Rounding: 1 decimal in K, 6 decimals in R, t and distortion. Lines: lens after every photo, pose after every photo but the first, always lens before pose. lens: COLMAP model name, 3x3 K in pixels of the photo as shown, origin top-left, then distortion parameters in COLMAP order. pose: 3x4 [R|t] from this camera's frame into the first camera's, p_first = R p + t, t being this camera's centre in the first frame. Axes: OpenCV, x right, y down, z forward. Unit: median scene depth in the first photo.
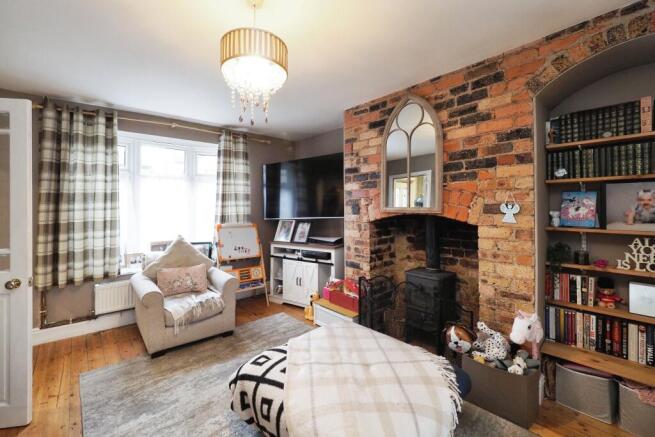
lens RADIAL K [[279.3, 0, 322.7], [0, 279.3, 204.3], [0, 0, 1]] dist [-0.002511, -0.002258]
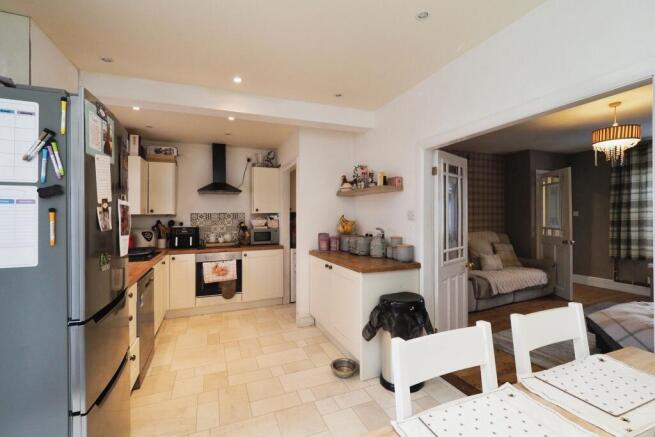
lens RADIAL K [[279.3, 0, 314.9], [0, 279.3, 216.4], [0, 0, 1]] dist [-0.002511, -0.002258]
pose [[-0.327168, 0.013806, -0.944865, 1.209222], [0.022993, 0.999714, 0.006646, -0.008954], [0.944686, -0.019551, -0.327392, -0.185336]]
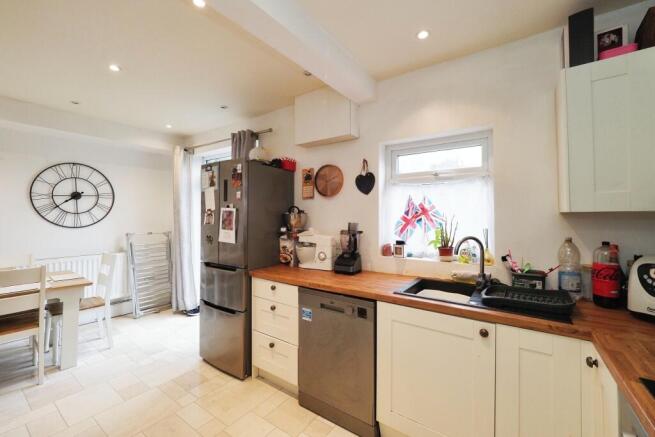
lens RADIAL K [[279.3, 0, 322.7], [0, 279.3, 212.5], [0, 0, 1]] dist [-0.002511, -0.002258]
pose [[-0.230836, 0.021982, 0.972744, -0.075321], [-0.007986, 0.999668, -0.024486, -0.011776], [-0.972960, -0.013420, -0.230584, -0.798057]]
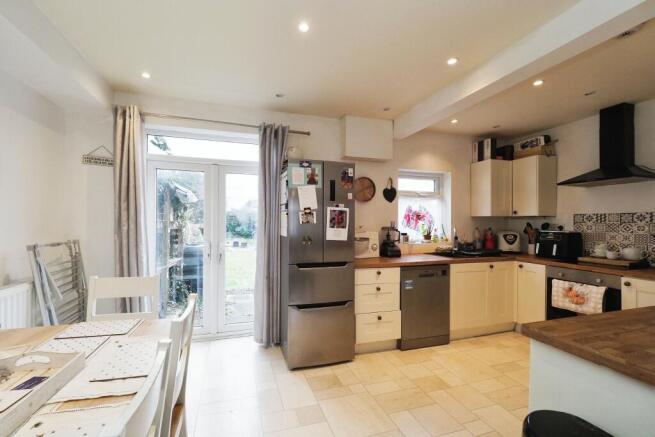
lens RADIAL K [[279.3, 0, 316.2], [0, 279.3, 222.0], [0, 0, 1]] dist [-0.002511, -0.002258]
pose [[-0.913662, 0.004607, 0.406449, 0.517882], [0.000070, 0.999938, -0.011177, 0.012211], [-0.406475, -0.010183, -0.913605, 0.137394]]
